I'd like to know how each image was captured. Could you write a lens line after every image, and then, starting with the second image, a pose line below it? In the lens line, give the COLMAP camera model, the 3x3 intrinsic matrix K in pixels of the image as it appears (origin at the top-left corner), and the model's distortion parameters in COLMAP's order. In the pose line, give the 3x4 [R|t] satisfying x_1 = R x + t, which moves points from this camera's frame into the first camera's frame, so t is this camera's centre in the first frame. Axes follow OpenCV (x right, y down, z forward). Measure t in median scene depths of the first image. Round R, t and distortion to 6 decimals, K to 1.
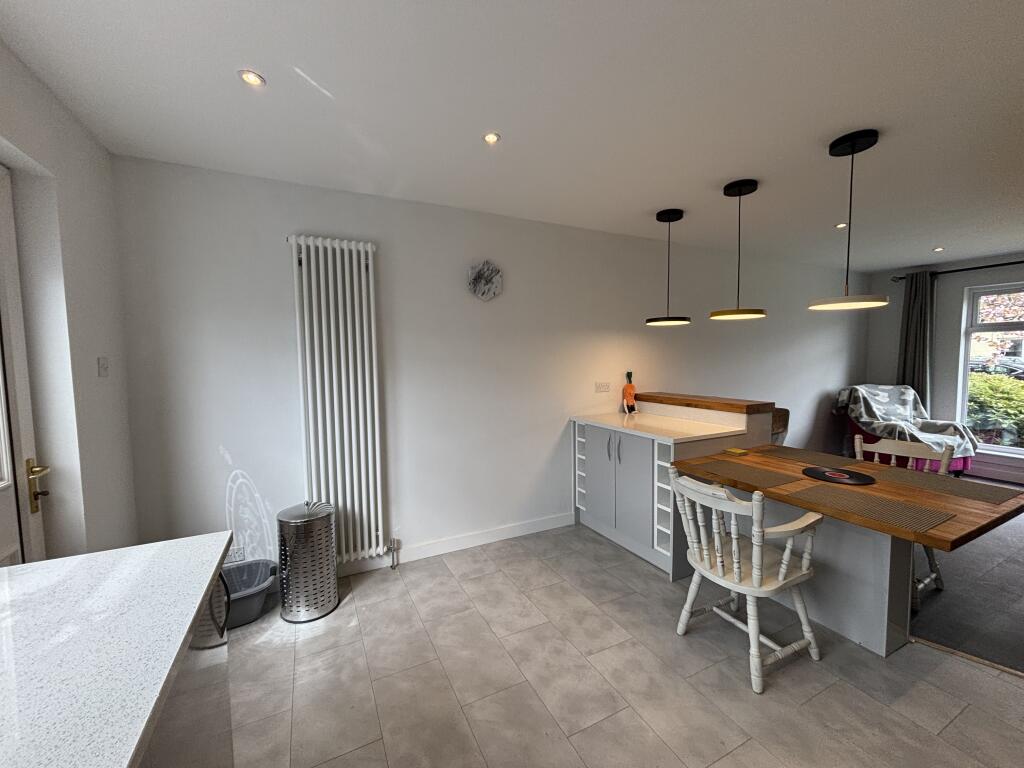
lens RADIAL K [[411.6, 0, 511.8], [0, 411.6, 381.3], [0, 0, 1]] dist [0.008284, -0.000263]
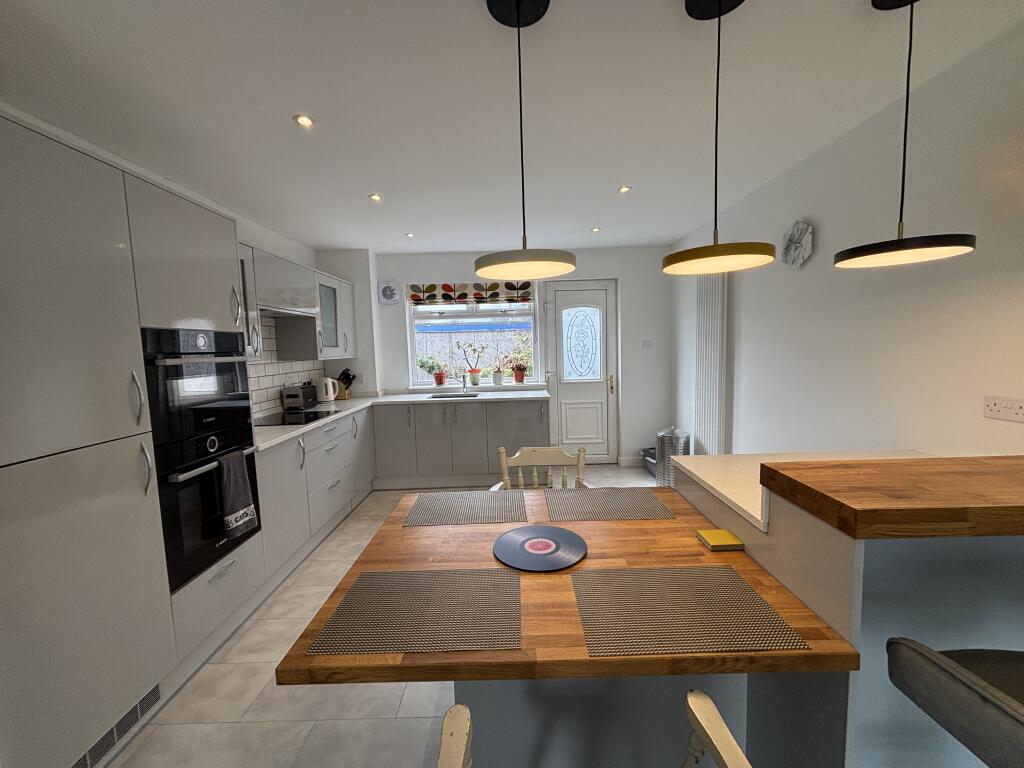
lens RADIAL K [[411.6, 0, 511.8], [0, 411.6, 381.3], [0, 0, 1]] dist [0.008284, -0.000263]
pose [[-0.453611, 0.100997, -0.885458, 0.611482], [-0.021061, 0.992065, 0.123946, -0.040984], [0.890951, 0.074872, -0.447885, 0.563316]]
